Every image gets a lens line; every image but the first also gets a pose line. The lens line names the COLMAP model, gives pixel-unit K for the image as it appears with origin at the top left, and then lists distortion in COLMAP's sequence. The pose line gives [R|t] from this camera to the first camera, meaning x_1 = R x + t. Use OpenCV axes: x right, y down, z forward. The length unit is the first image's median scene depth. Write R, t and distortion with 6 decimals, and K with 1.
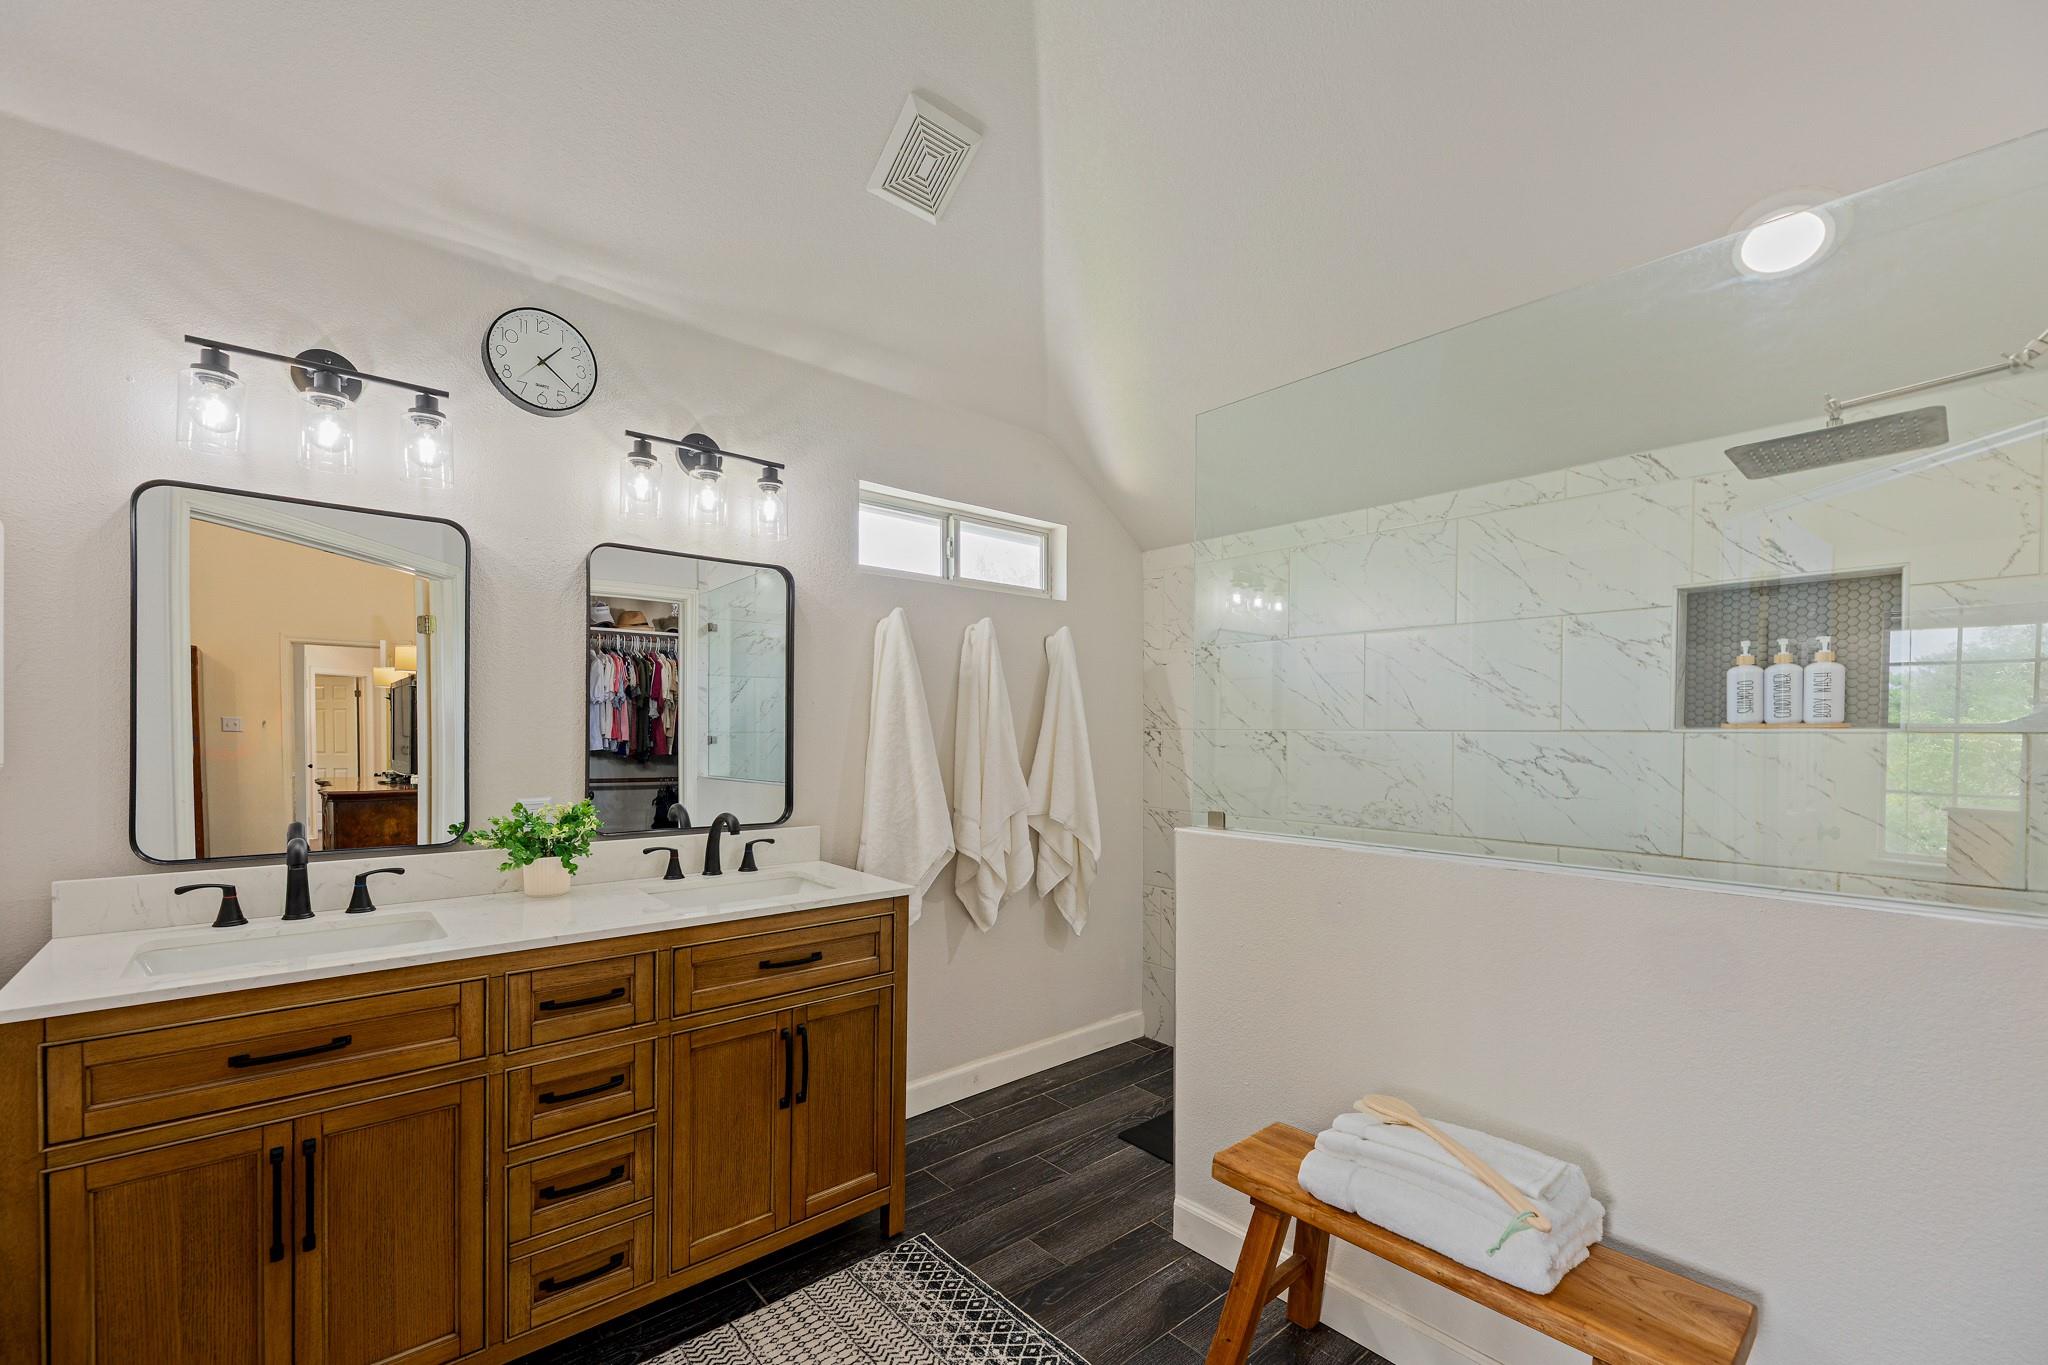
lens RADIAL K [[833.8, 0, 1021.3], [0, 833.8, 740.2], [0, 0, 1]] dist [-0.012828, -0.000183]
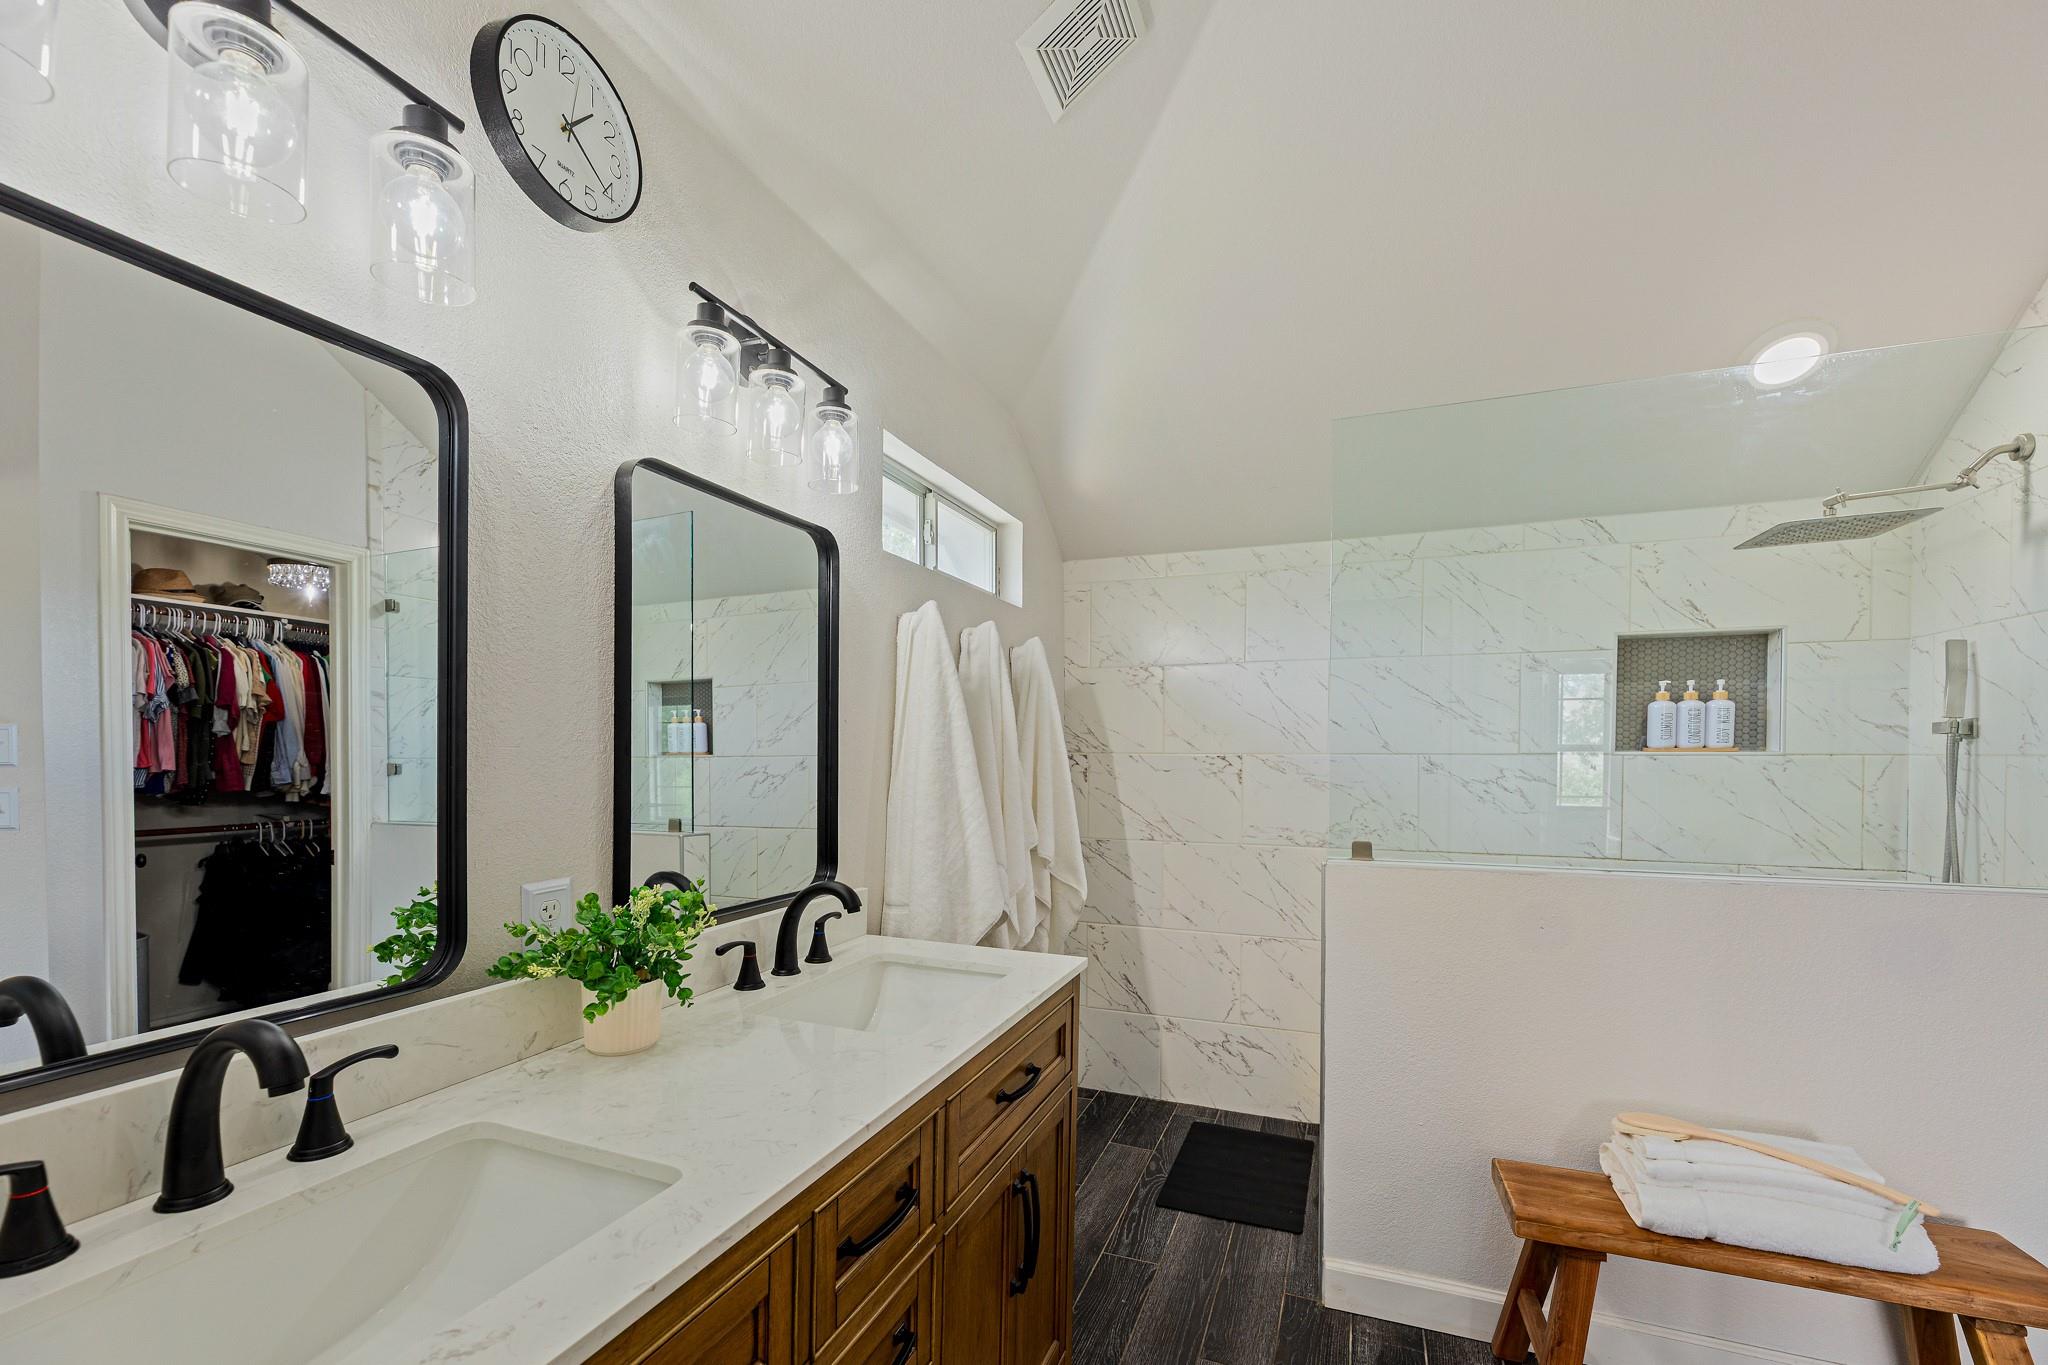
lens RADIAL K [[854.0, 0, 1031.0], [0, 854.0, 747.9], [0, 0, 1]] dist [0.001539, -0.000085]
pose [[0.885023, -0.000761, 0.465546, -0.451791], [0.007525, 0.999891, -0.012672, -0.009104], [-0.465486, 0.014718, 0.884933, 0.256950]]
